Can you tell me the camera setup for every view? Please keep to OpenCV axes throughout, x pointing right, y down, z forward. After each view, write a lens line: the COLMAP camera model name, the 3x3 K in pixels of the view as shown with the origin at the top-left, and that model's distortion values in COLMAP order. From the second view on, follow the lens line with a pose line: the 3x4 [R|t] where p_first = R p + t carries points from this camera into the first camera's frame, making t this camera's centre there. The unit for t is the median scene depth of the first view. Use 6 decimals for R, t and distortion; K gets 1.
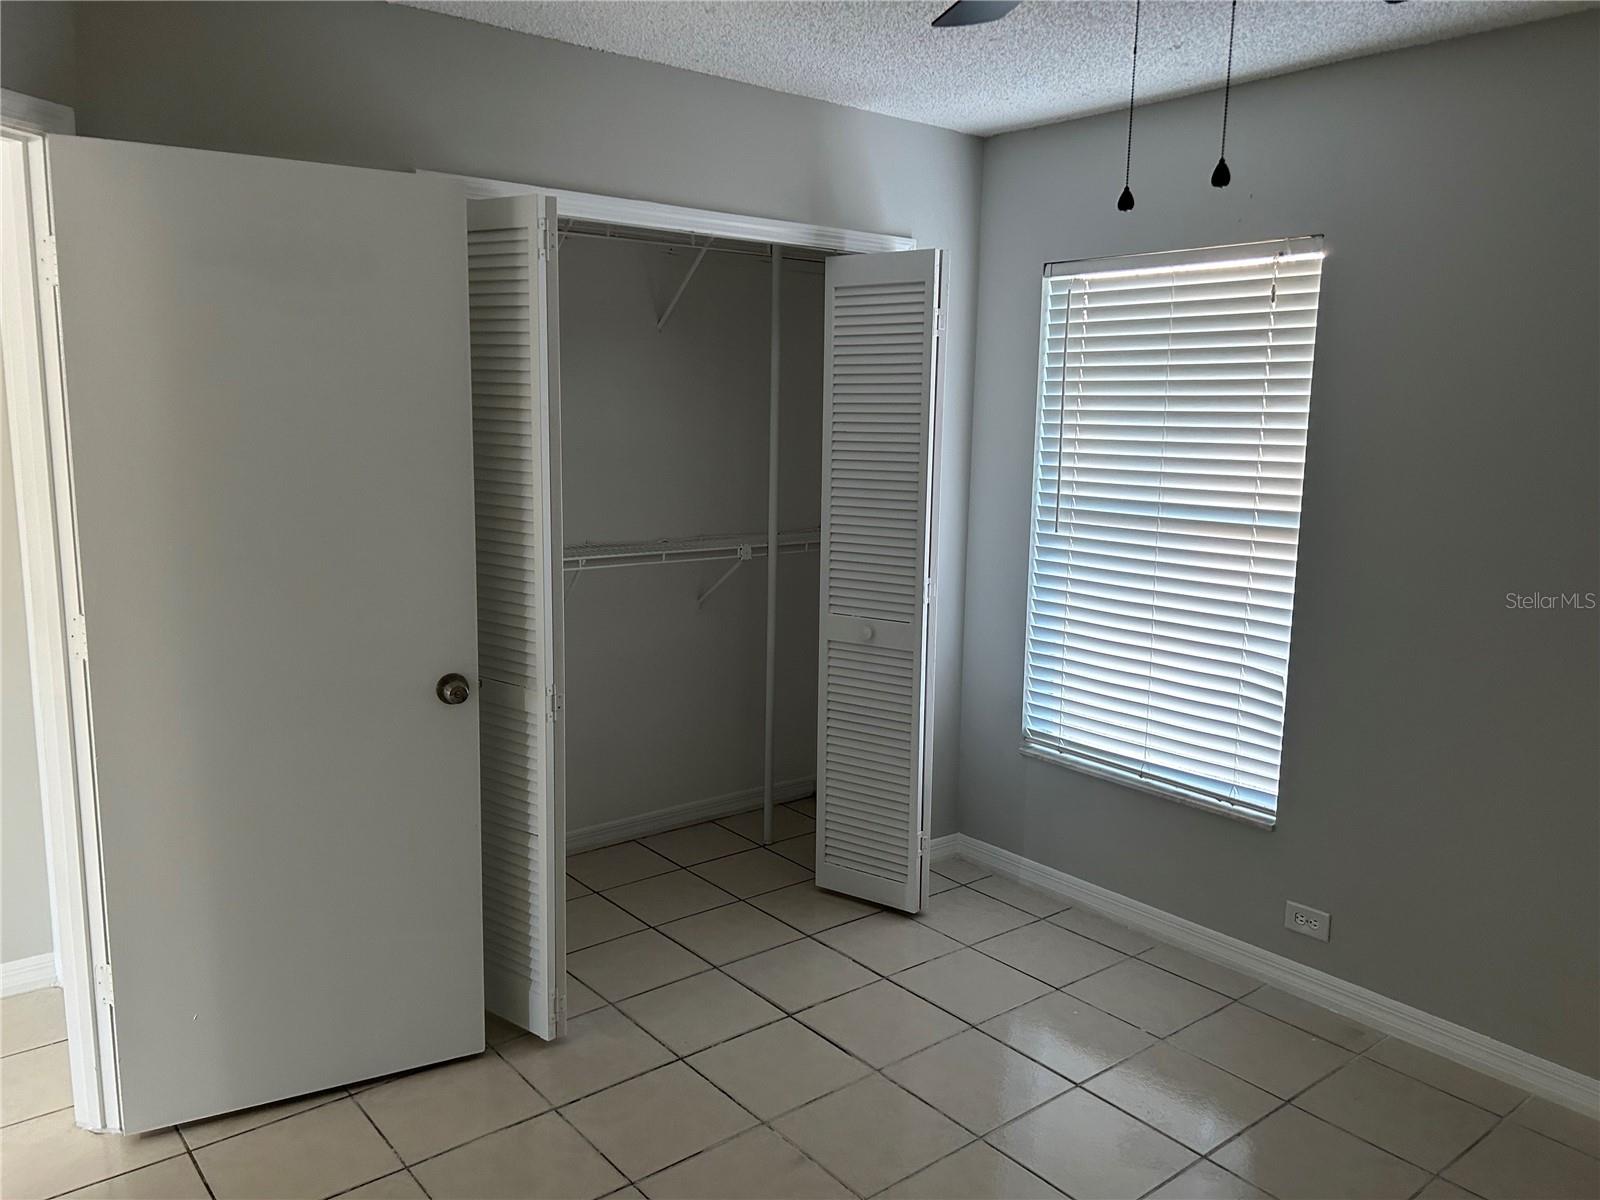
lens RADIAL K [[1201.4, 0, 800.0], [0, 1201.4, 600.0], [0, 0, 1]] dist [-0.001721, -0.000728]
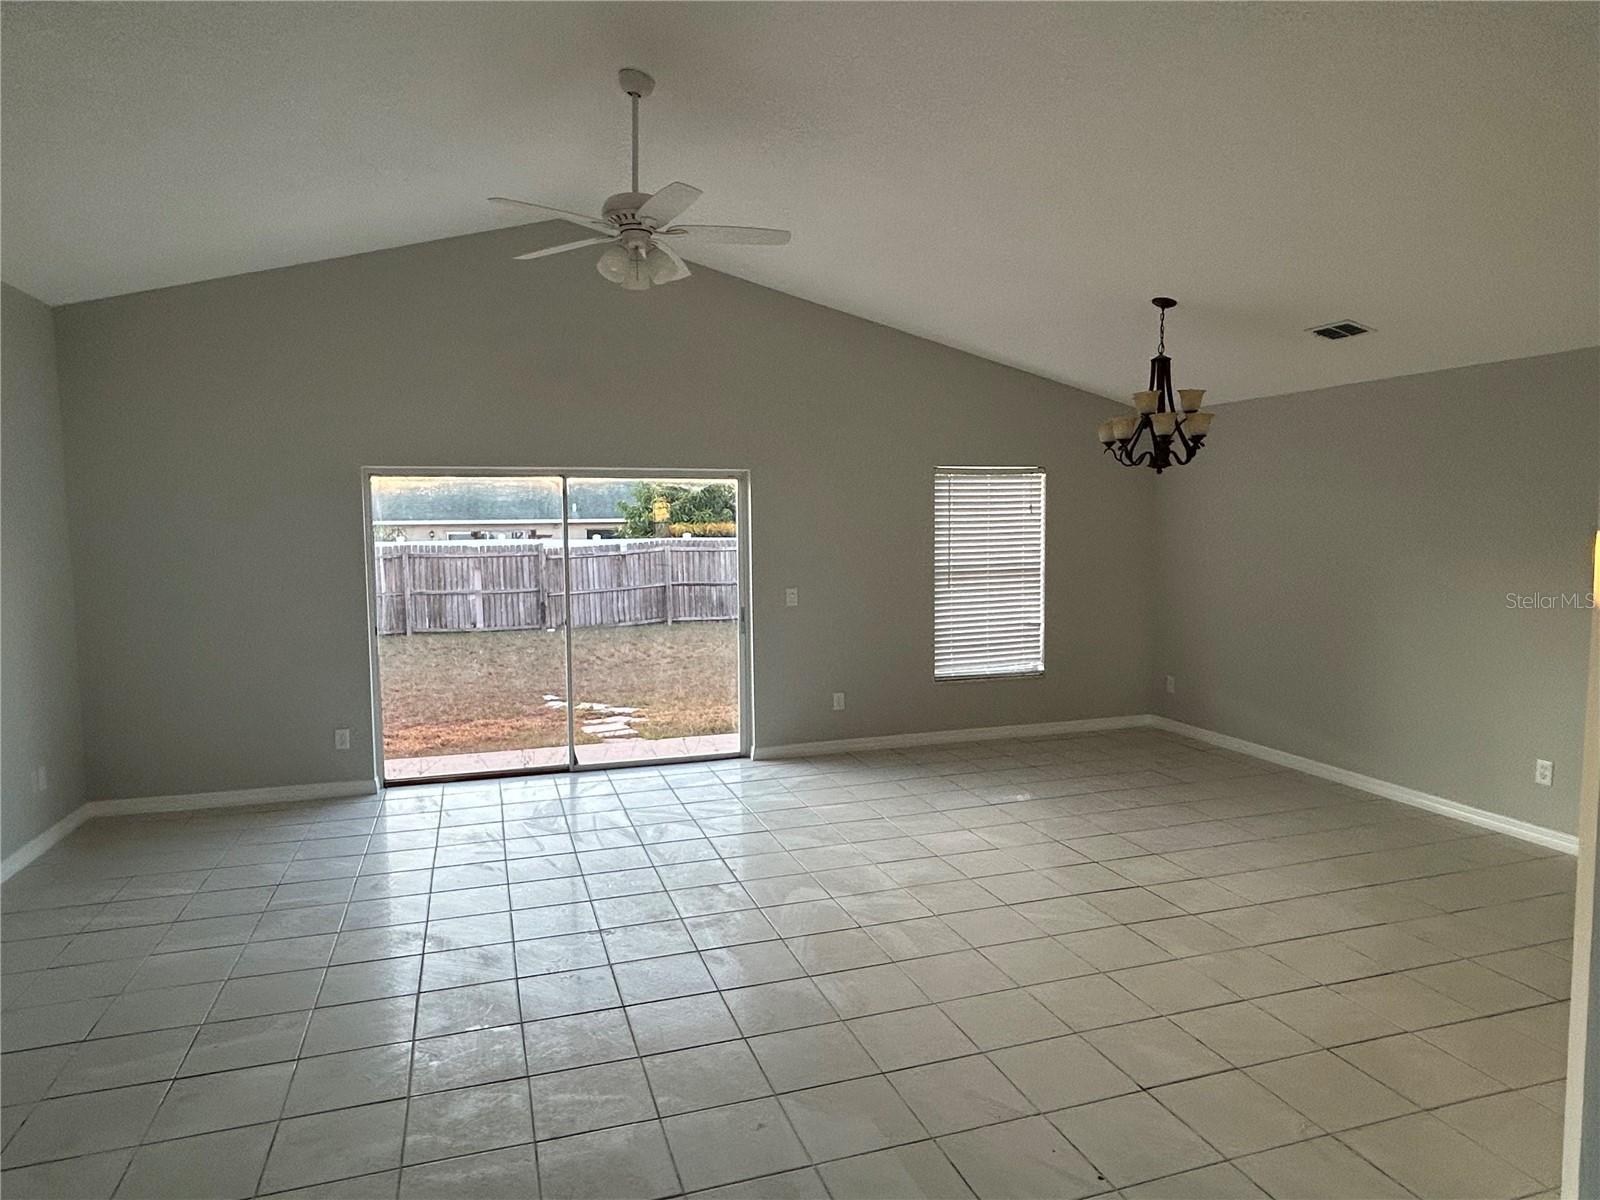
lens RADIAL K [[991.3, 0, 801.8], [0, 991.3, 603.1], [0, 0, 1]] dist [0.016172, -0.029943]
pose [[0.354560, -0.097613, 0.929924, -2.018461], [0.163307, 0.985715, 0.041204, -0.171189], [-0.920662, 0.137254, 0.365436, 0.682511]]
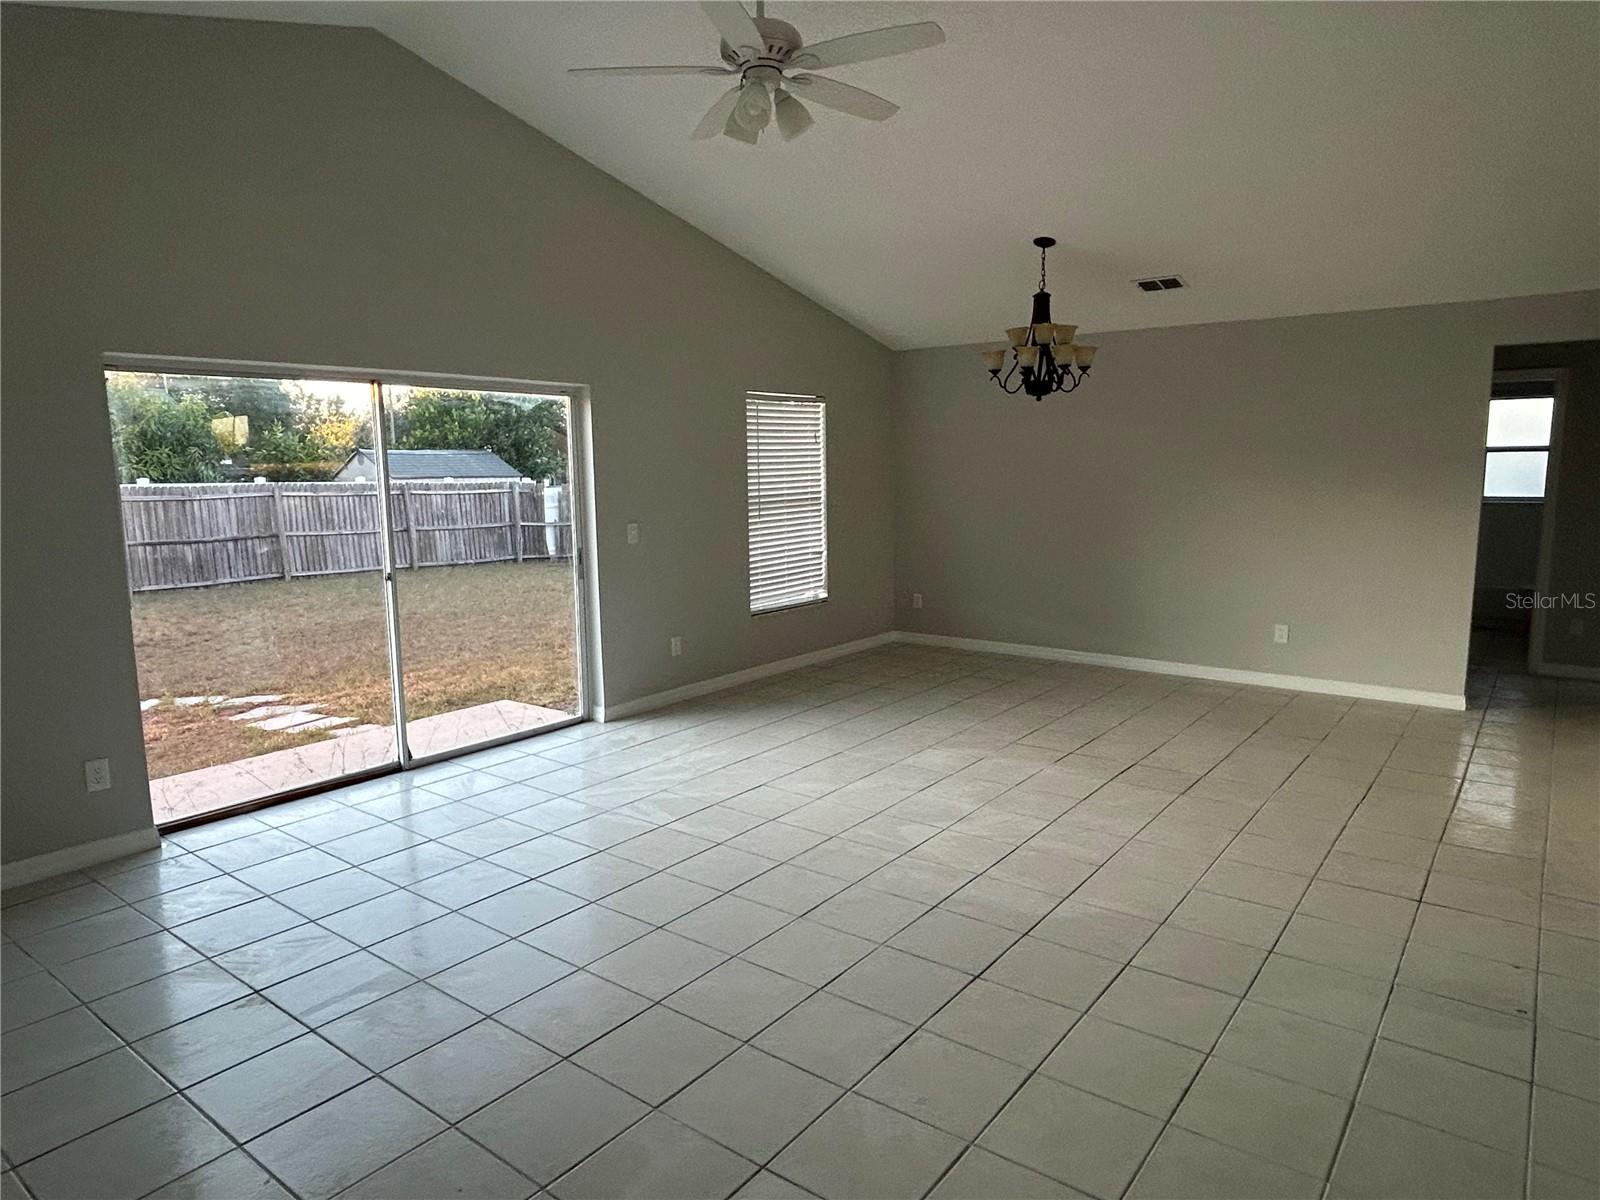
lens RADIAL K [[991.3, 0, 801.8], [0, 991.3, 603.1], [0, 0, 1]] dist [0.016172, -0.029943]
pose [[-0.233772, -0.150847, 0.960518, -1.944336], [0.162315, 0.967974, 0.191523, -0.283139], [-0.958647, 0.200679, -0.201800, 1.603882]]
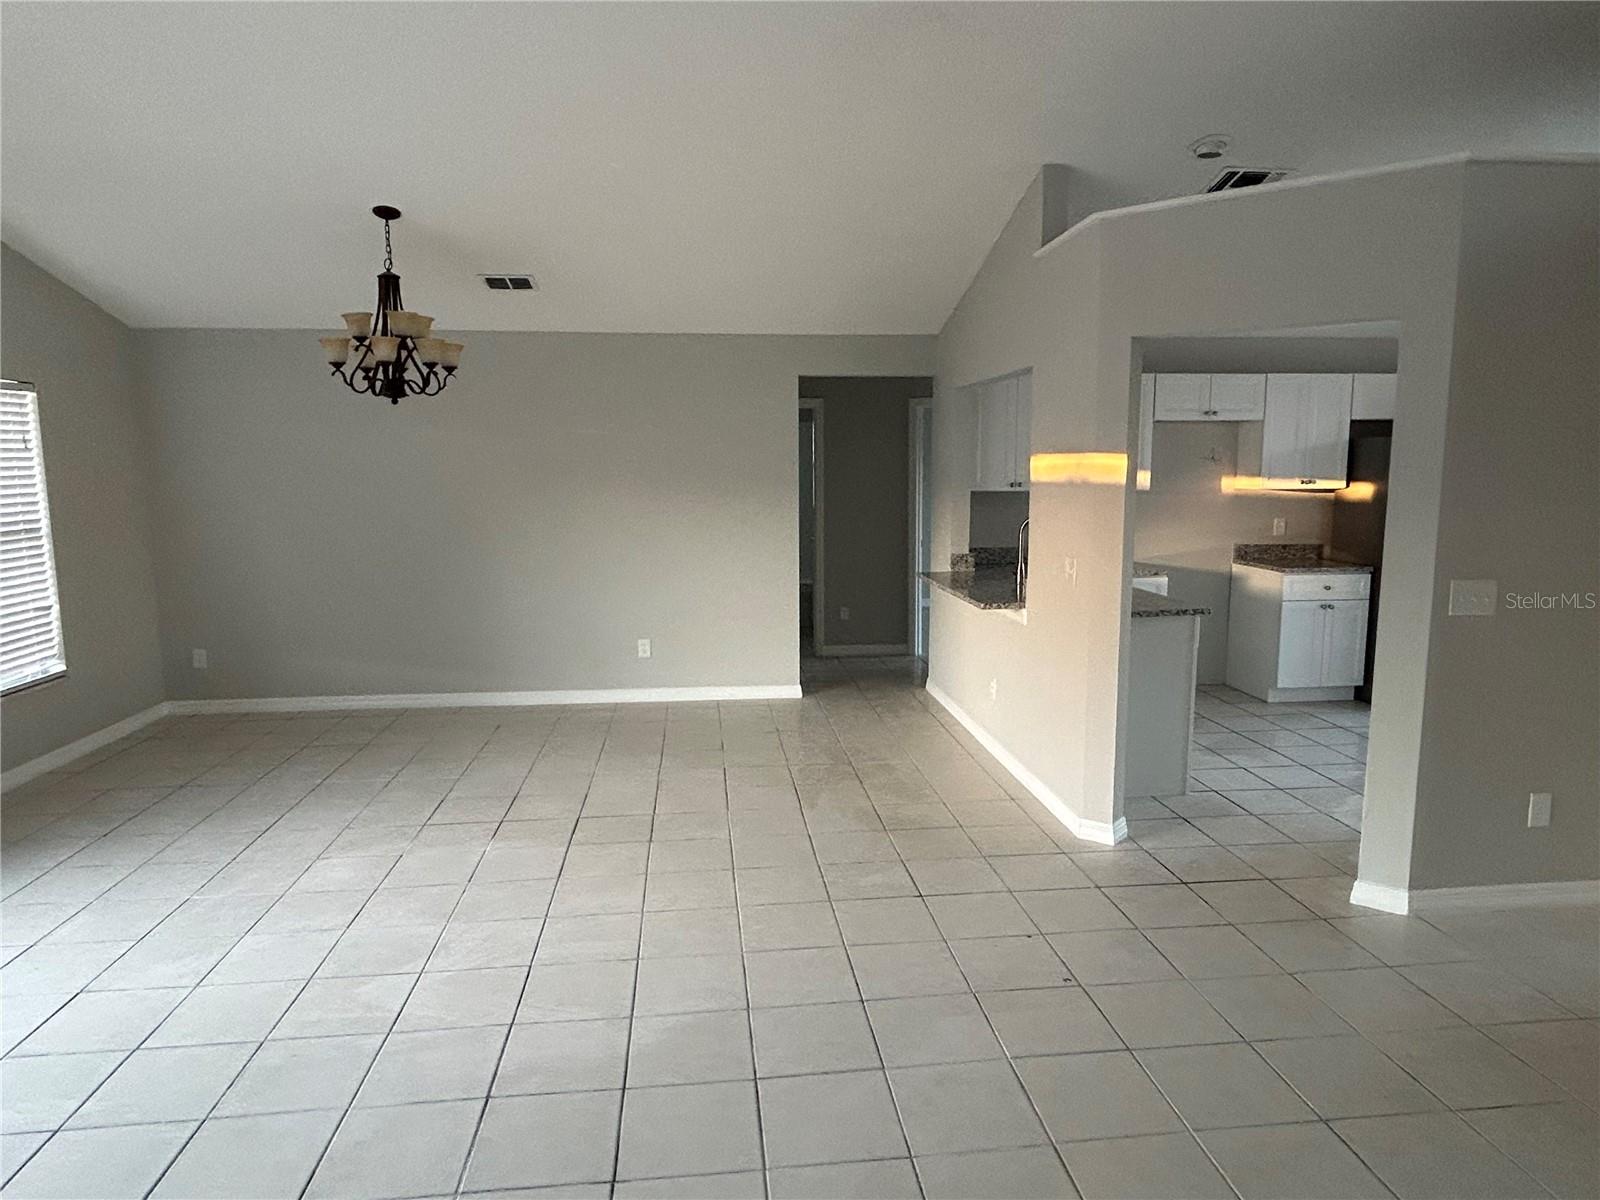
lens RADIAL K [[993.3, 0, 800.0], [0, 993.3, 600.0], [0, 0, 1]] dist [0.013135, -0.013901]
pose [[-0.838445, -0.084066, 0.538463, -1.577722], [0.079196, 0.958749, 0.272998, -0.302657], [-0.539201, 0.271538, -0.797201, 1.700863]]
